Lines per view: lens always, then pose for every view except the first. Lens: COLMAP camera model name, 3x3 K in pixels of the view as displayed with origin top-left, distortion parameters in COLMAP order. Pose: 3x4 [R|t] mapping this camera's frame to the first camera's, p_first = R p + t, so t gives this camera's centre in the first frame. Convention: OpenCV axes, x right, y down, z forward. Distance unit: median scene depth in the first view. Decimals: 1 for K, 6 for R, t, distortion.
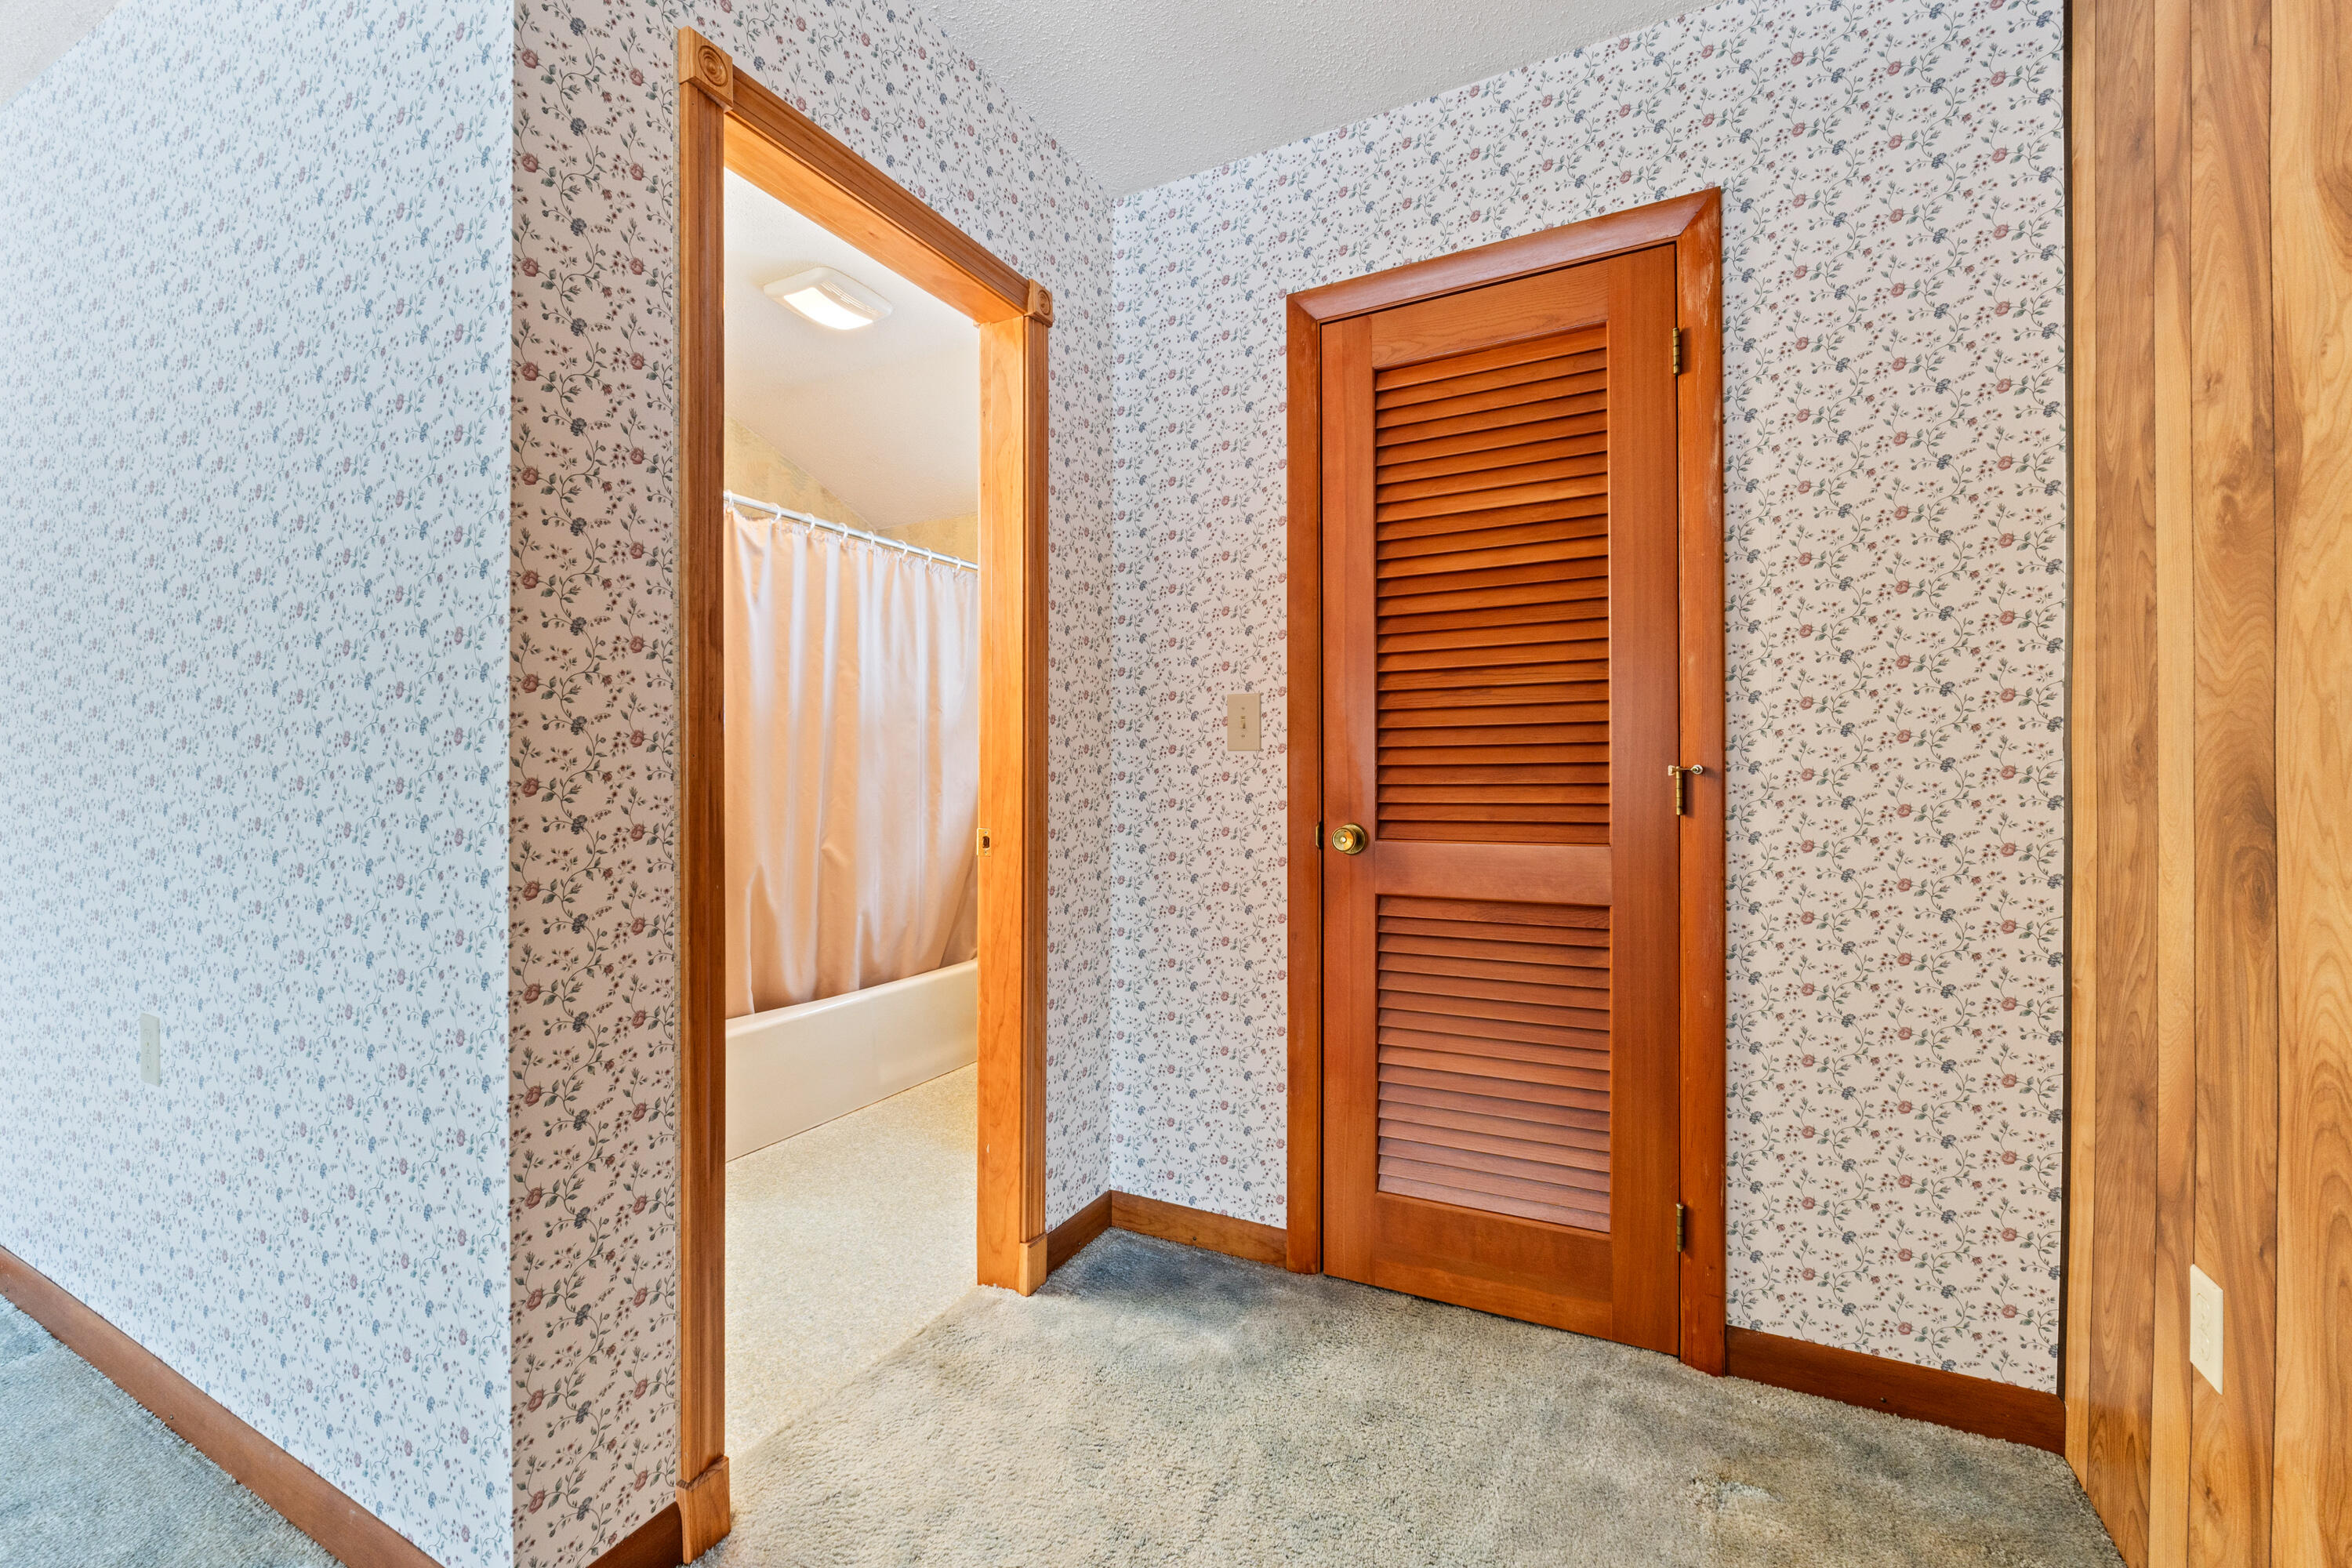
lens RADIAL K [[988.8, 0, 1176.4], [0, 988.8, 783.9], [0, 0, 1]] dist [-0.007801, -0.000868]
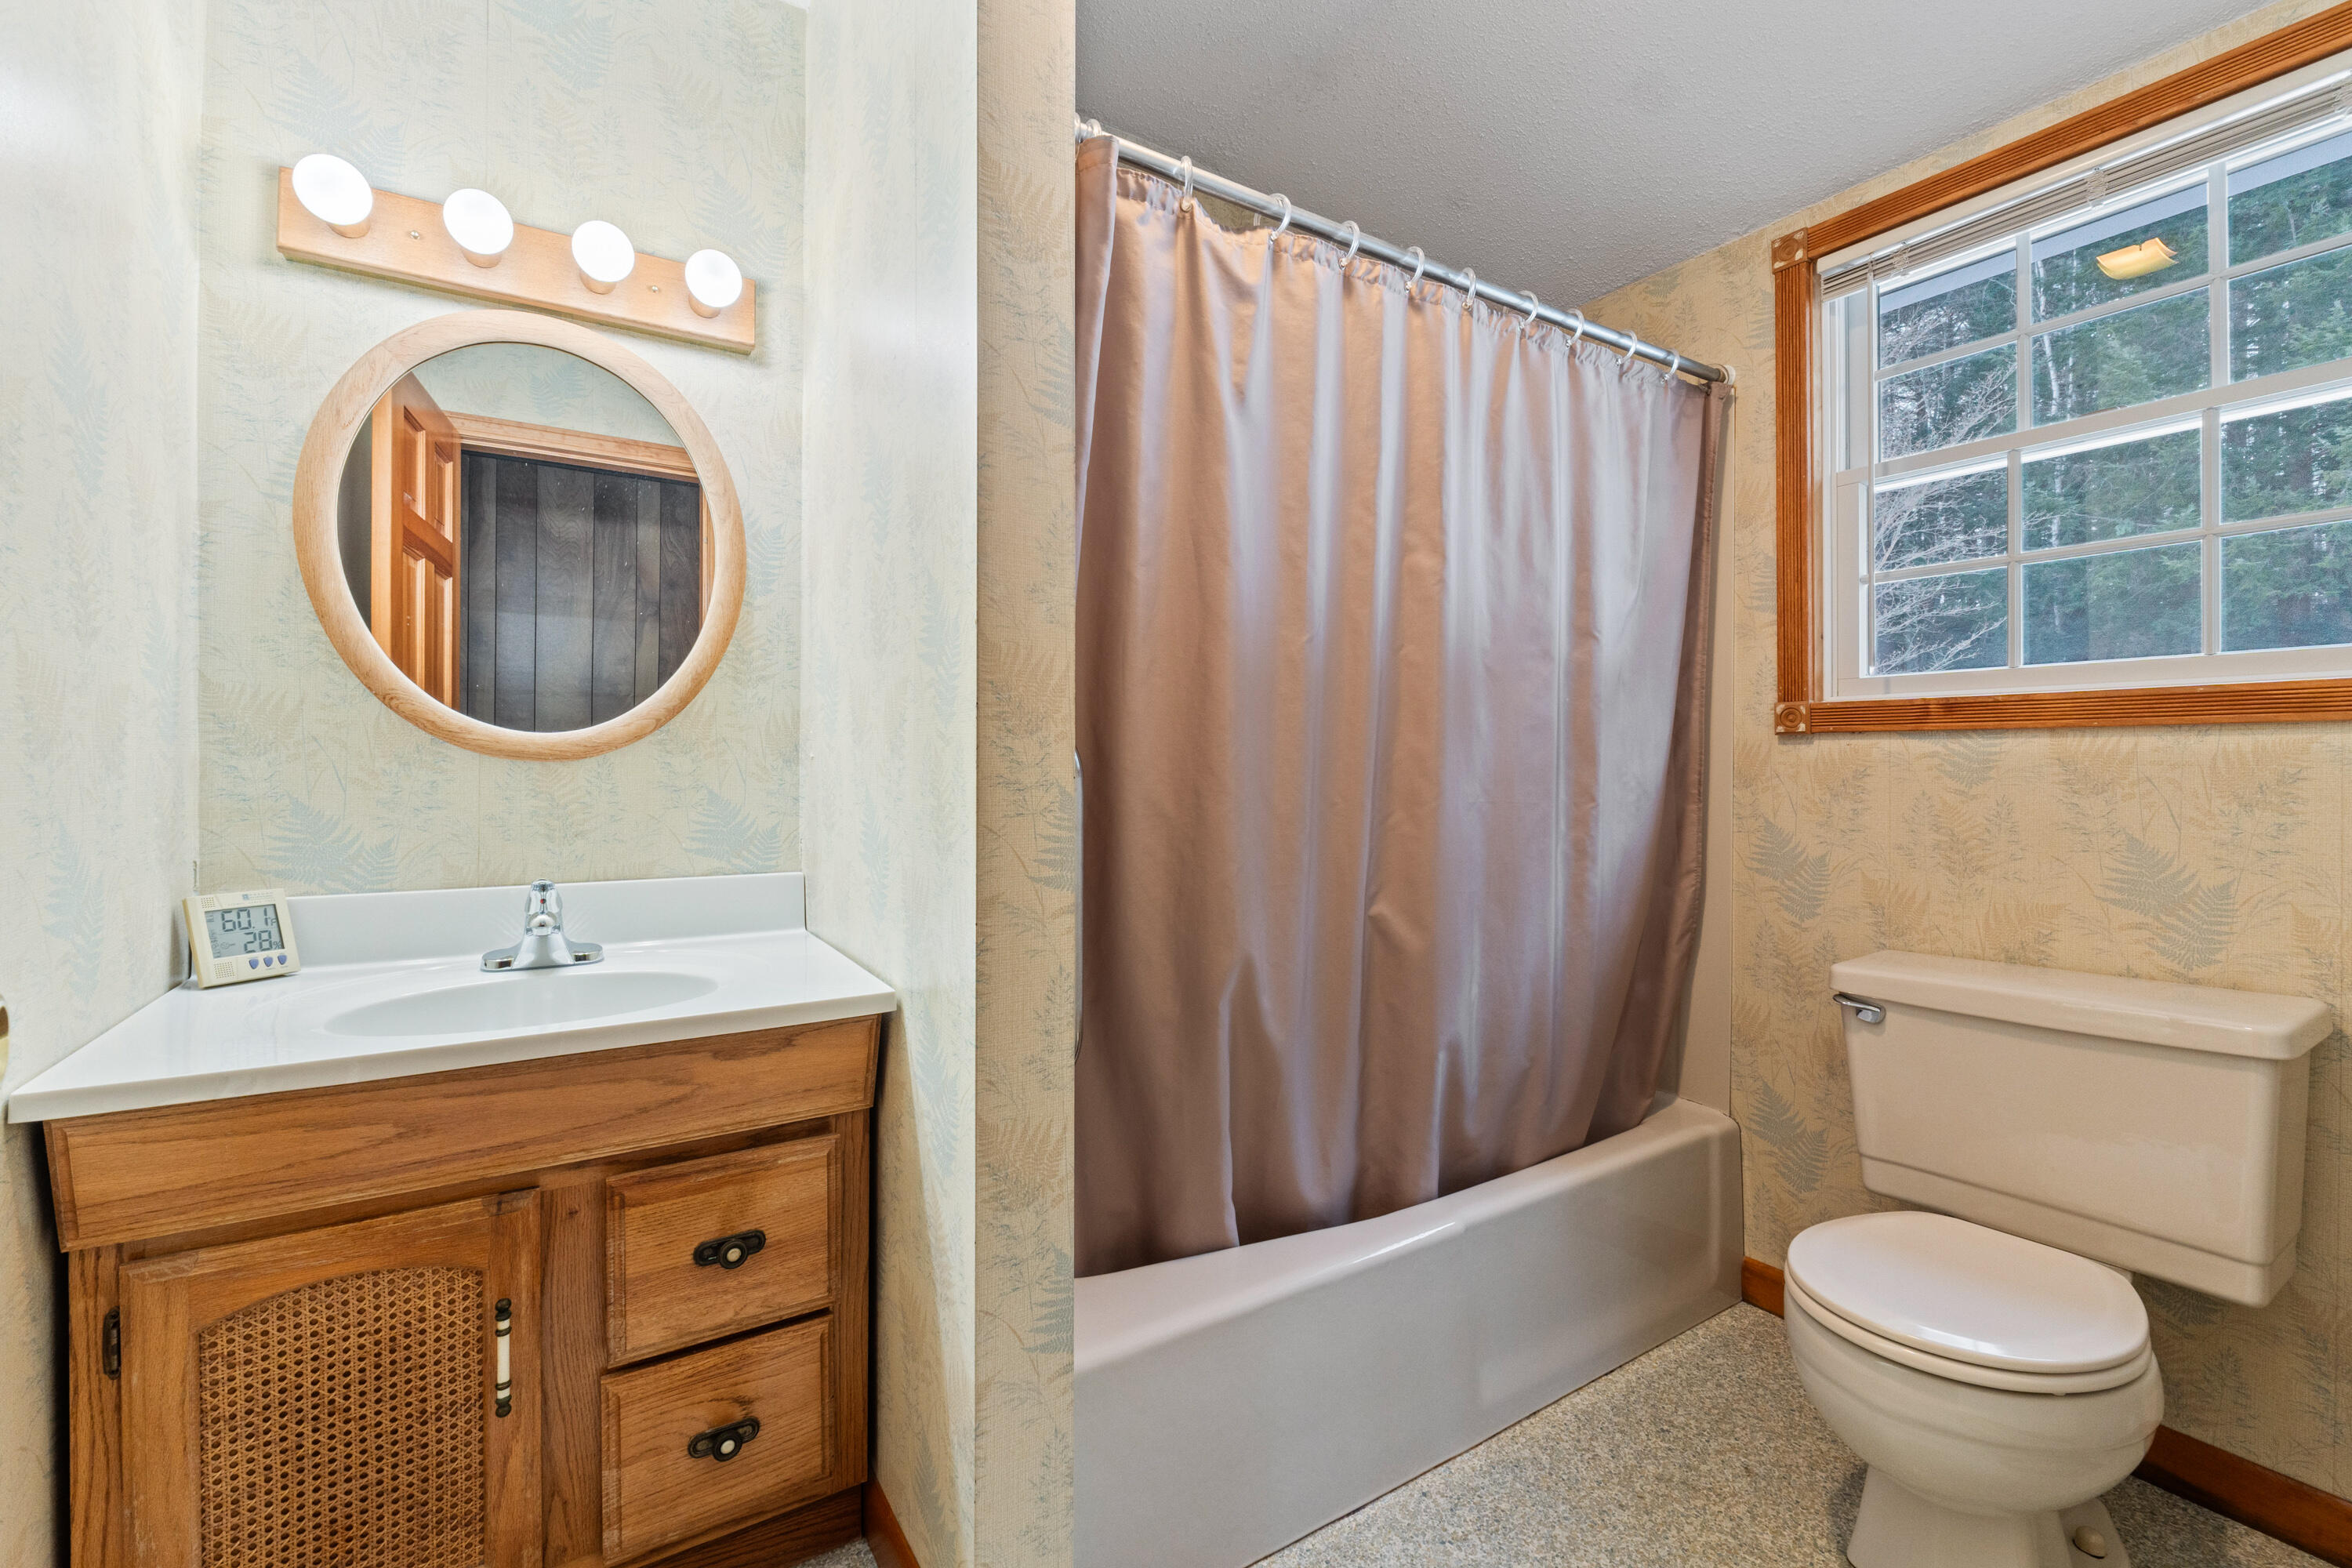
lens RADIAL K [[988.8, 0, 1186.0], [0, 988.8, 766.1], [0, 0, 1]] dist [-0.007801, -0.000868]
pose [[0.869107, 0.005703, -0.494591, -0.190055], [-0.005220, 0.999984, 0.002357, -0.010461], [0.494597, 0.000534, 0.869123, 0.512304]]
